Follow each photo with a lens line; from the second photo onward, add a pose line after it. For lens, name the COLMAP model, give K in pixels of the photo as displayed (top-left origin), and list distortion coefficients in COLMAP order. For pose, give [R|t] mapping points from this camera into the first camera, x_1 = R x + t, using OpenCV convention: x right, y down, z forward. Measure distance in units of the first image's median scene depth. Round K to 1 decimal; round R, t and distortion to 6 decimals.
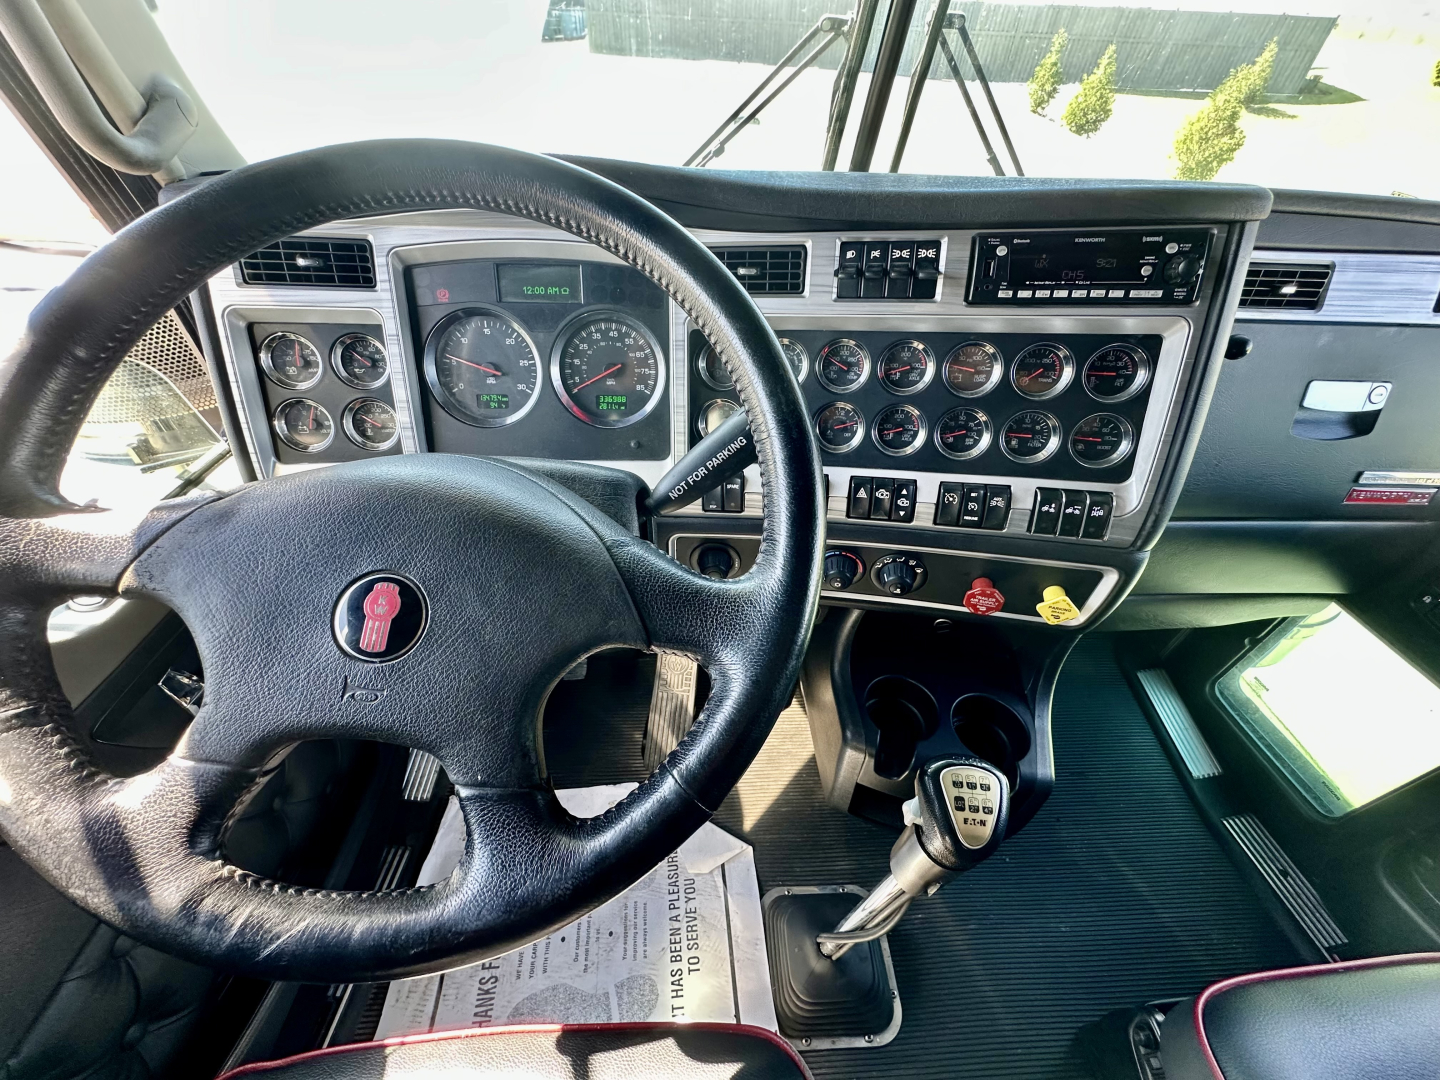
lens RADIAL K [[585.6, 0, 695.4], [0, 585.6, 519.2], [0, 0, 1]] dist [-0.000036, 0.000091]
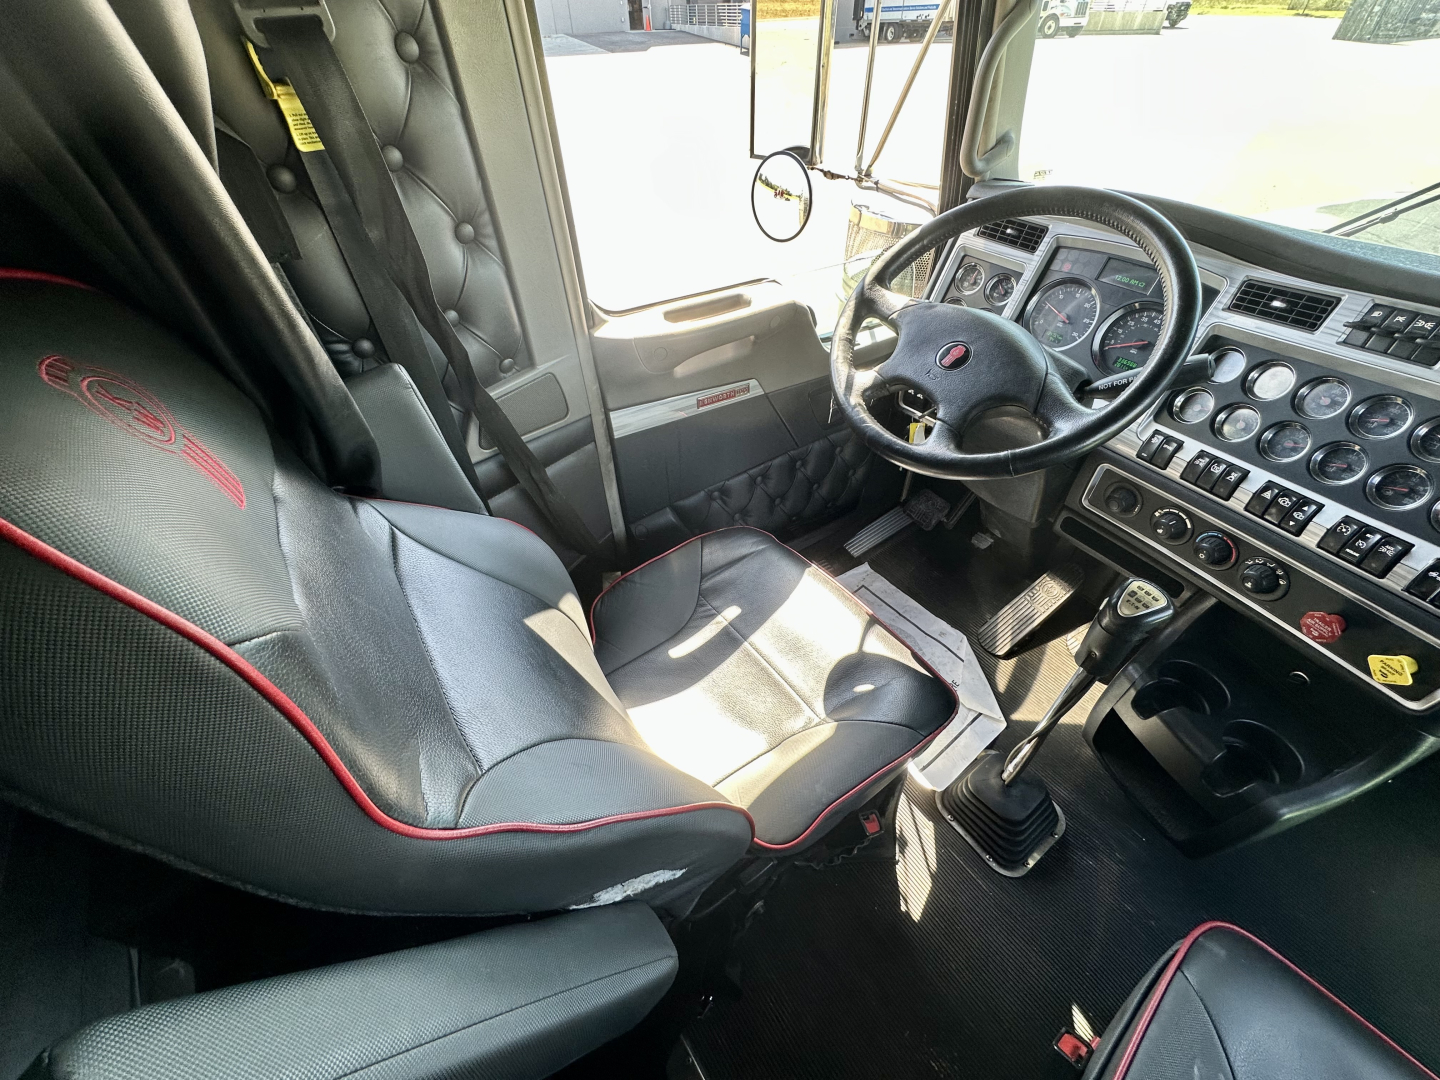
lens RADIAL K [[566.8, 0, 699.0], [0, 566.8, 538.7], [0, 0, 1]] dist [-0.000332, 0.000161]
pose [[0.534264, 0.558145, -0.634851, 0.496035], [-0.521887, 0.808590, 0.271693, 0.376927], [0.664978, 0.186165, 0.723289, -0.781478]]
